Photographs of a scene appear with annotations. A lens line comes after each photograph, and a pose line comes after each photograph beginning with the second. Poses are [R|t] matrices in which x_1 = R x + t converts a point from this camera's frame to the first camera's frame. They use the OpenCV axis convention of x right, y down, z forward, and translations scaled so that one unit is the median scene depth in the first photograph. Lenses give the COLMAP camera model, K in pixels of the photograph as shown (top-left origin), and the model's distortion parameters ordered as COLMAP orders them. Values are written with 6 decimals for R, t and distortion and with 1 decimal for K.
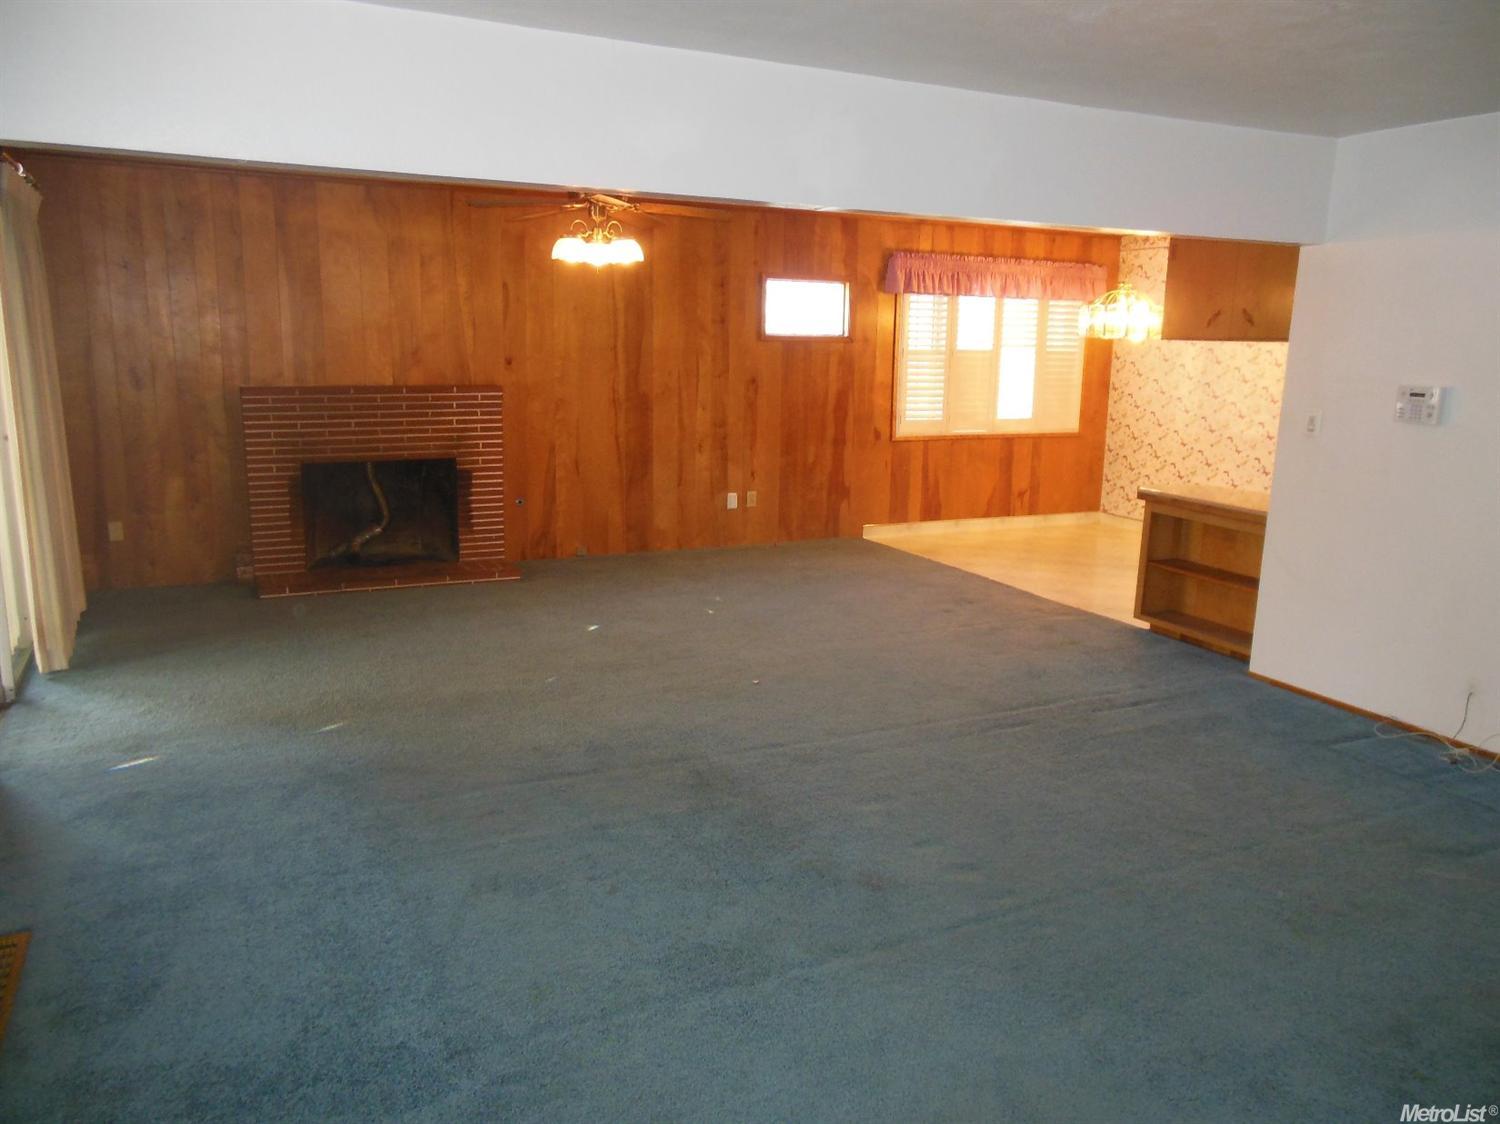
lens RADIAL K [[1141.3, 0, 750.0], [0, 1141.3, 562.0], [0, 0, 1]] dist [-0.080515, 0.002328]
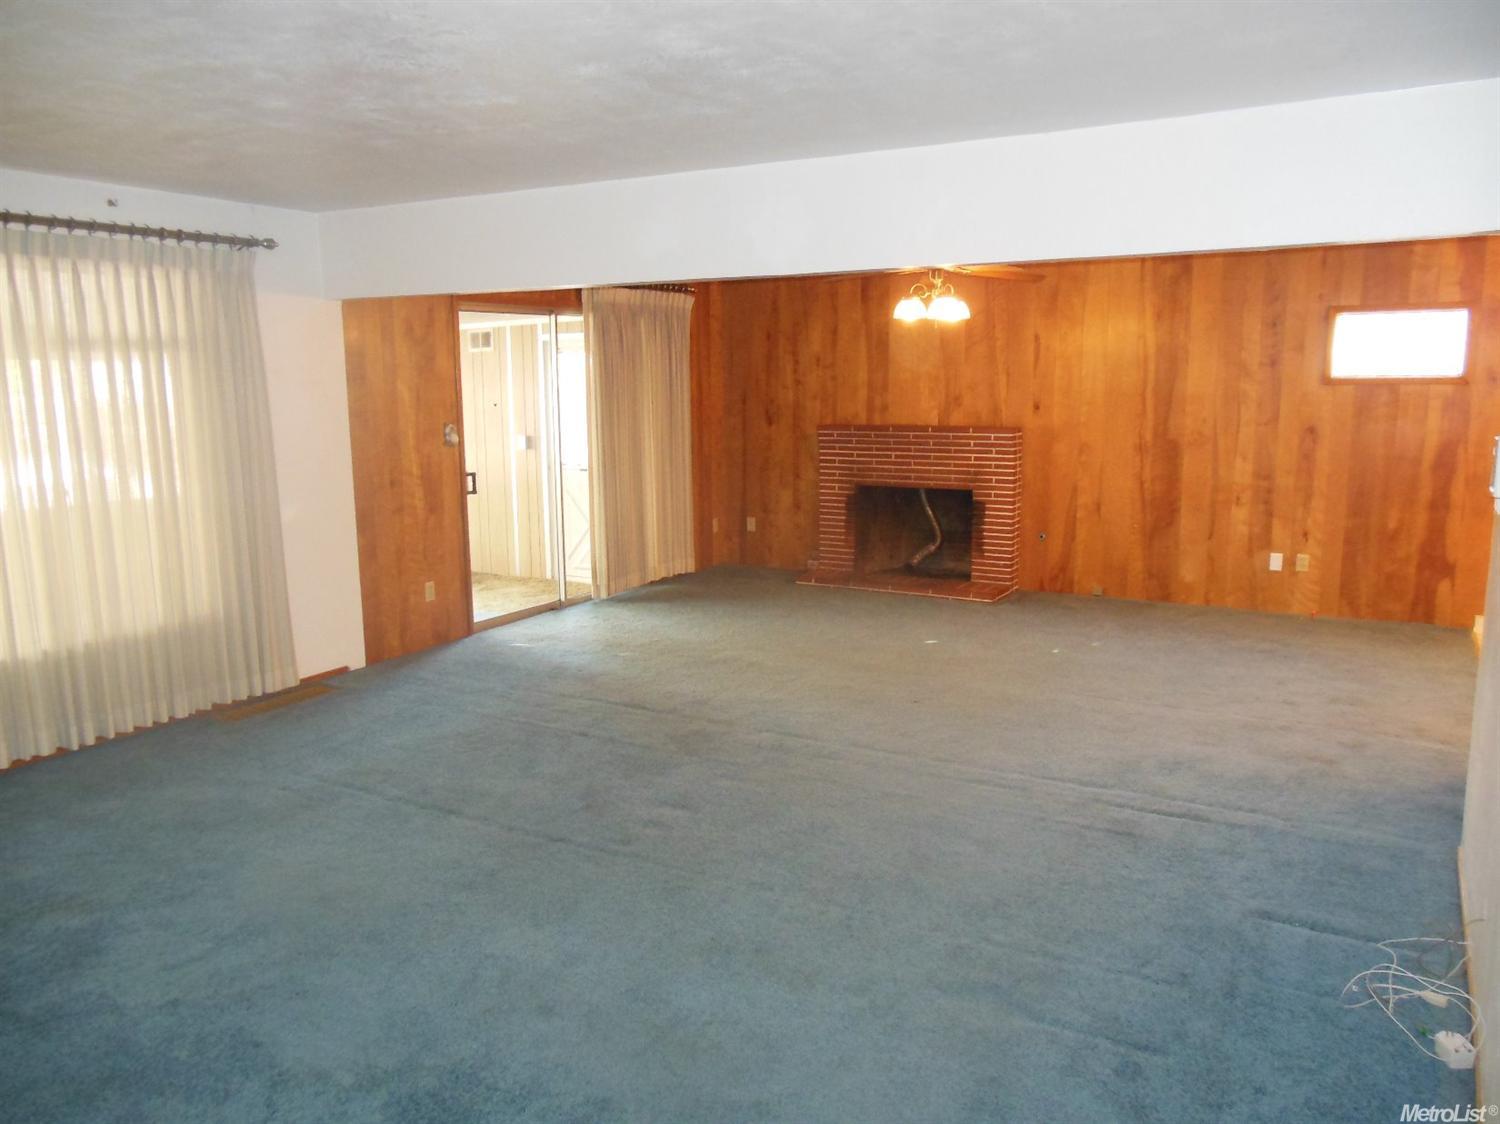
lens RADIAL K [[1135.1, 0, 750.0], [0, 1135.1, 562.0], [0, 0, 1]] dist [-0.002768, 0.003850]
pose [[0.574938, 0.113301, -0.810315, 0.489136], [-0.145232, 0.988771, 0.035209, -0.025444], [0.805205, 0.097441, 0.584937, 0.144356]]
